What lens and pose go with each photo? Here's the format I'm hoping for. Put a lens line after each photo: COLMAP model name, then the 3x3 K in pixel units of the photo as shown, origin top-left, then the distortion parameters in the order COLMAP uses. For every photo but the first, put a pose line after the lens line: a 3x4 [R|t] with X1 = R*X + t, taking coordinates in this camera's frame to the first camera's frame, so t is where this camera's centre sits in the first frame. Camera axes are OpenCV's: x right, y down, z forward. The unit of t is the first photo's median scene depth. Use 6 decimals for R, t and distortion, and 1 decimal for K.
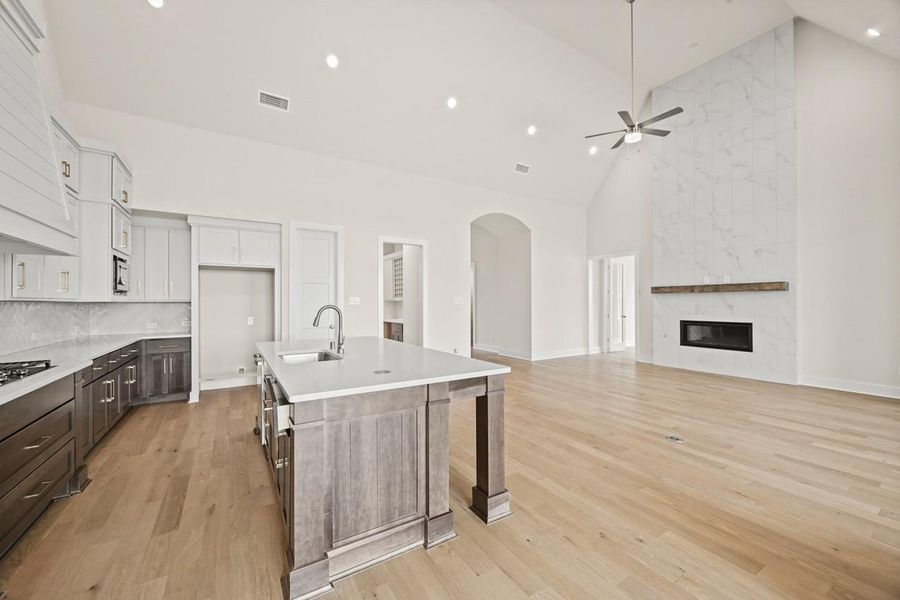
lens RADIAL K [[353.7, 0, 453.0], [0, 353.7, 300.2], [0, 0, 1]] dist [0.000750, 0.000020]
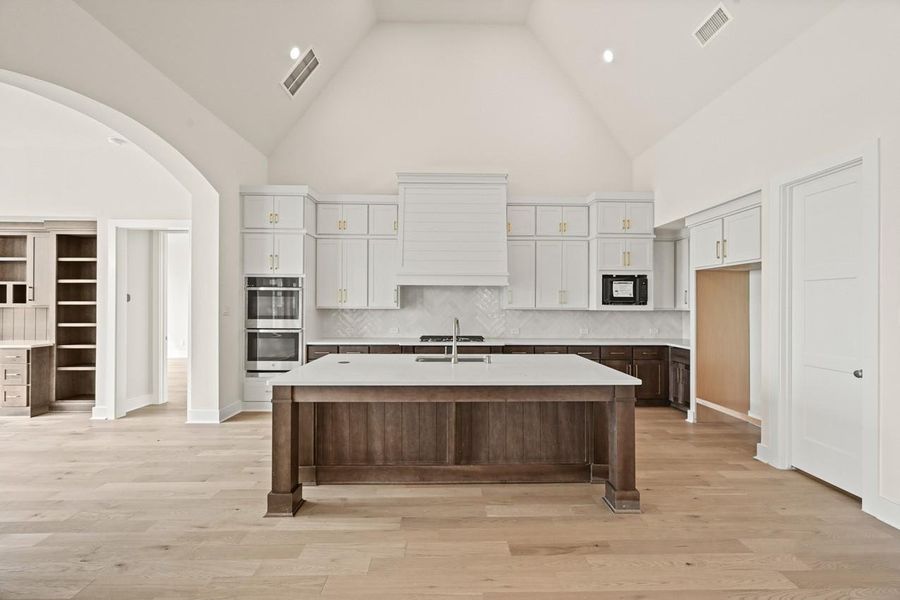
lens RADIAL K [[352.8, 0, 451.3], [0, 352.8, 302.1], [0, 0, 1]] dist [-0.001648, -0.000188]
pose [[-0.510098, 0.001243, -0.860115, 0.523953], [0.008342, 0.999959, -0.003502, -0.028622], [0.860076, -0.008962, -0.510088, 1.342900]]
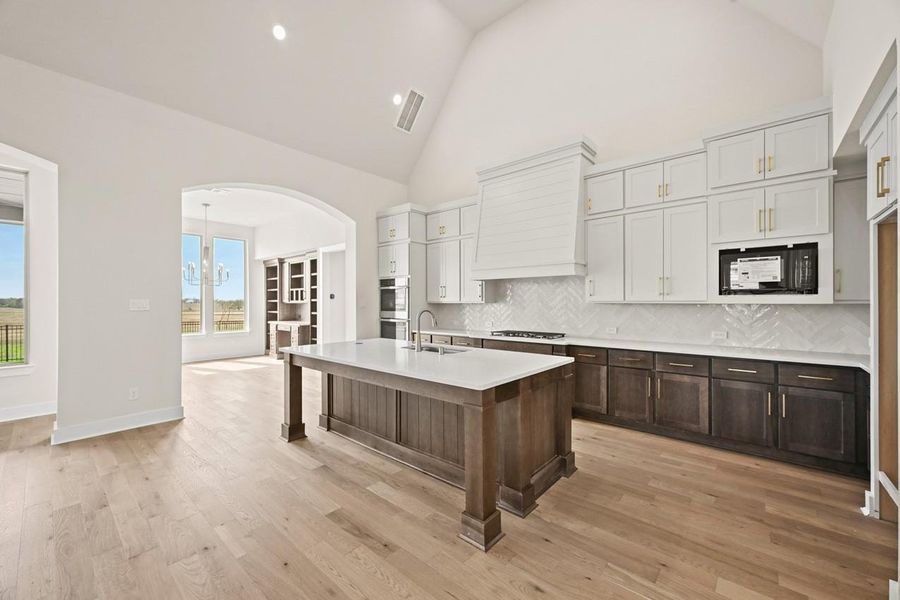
lens RADIAL K [[353.7, 0, 453.0], [0, 353.7, 300.2], [0, 0, 1]] dist [0.000750, 0.000020]
pose [[-0.952571, 0.009819, -0.304158, -0.075149], [0.013936, 0.999838, -0.011368, -0.002766], [0.303997, -0.015068, -0.952554, 1.853066]]
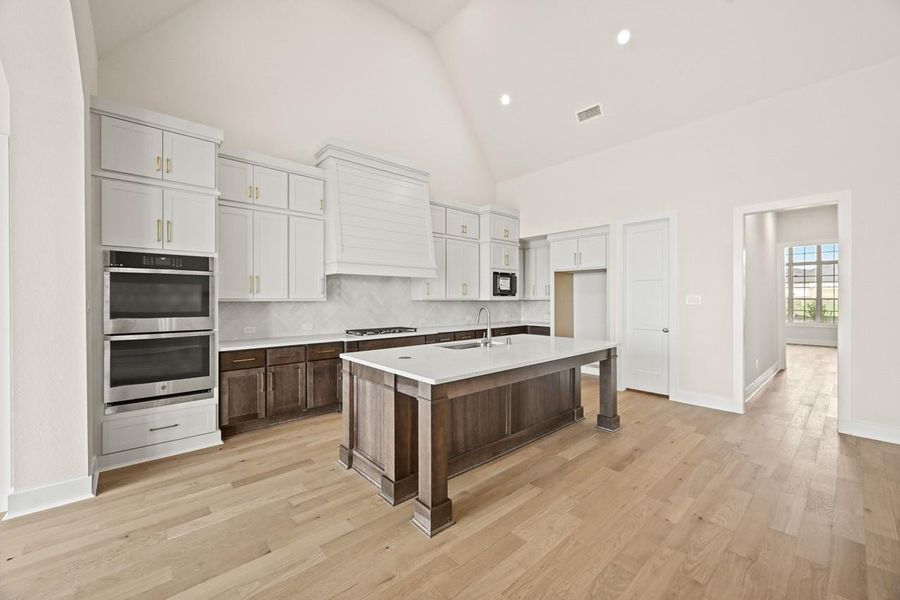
lens RADIAL K [[352.9, 0, 447.9], [0, 352.9, 297.8], [0, 0, 1]] dist [-0.000924, -0.000073]
pose [[0.162353, 0.005479, -0.986717, 0.714564], [0.010034, 0.999924, 0.007204, -0.022950], [0.986682, -0.011070, 0.162286, 0.589008]]
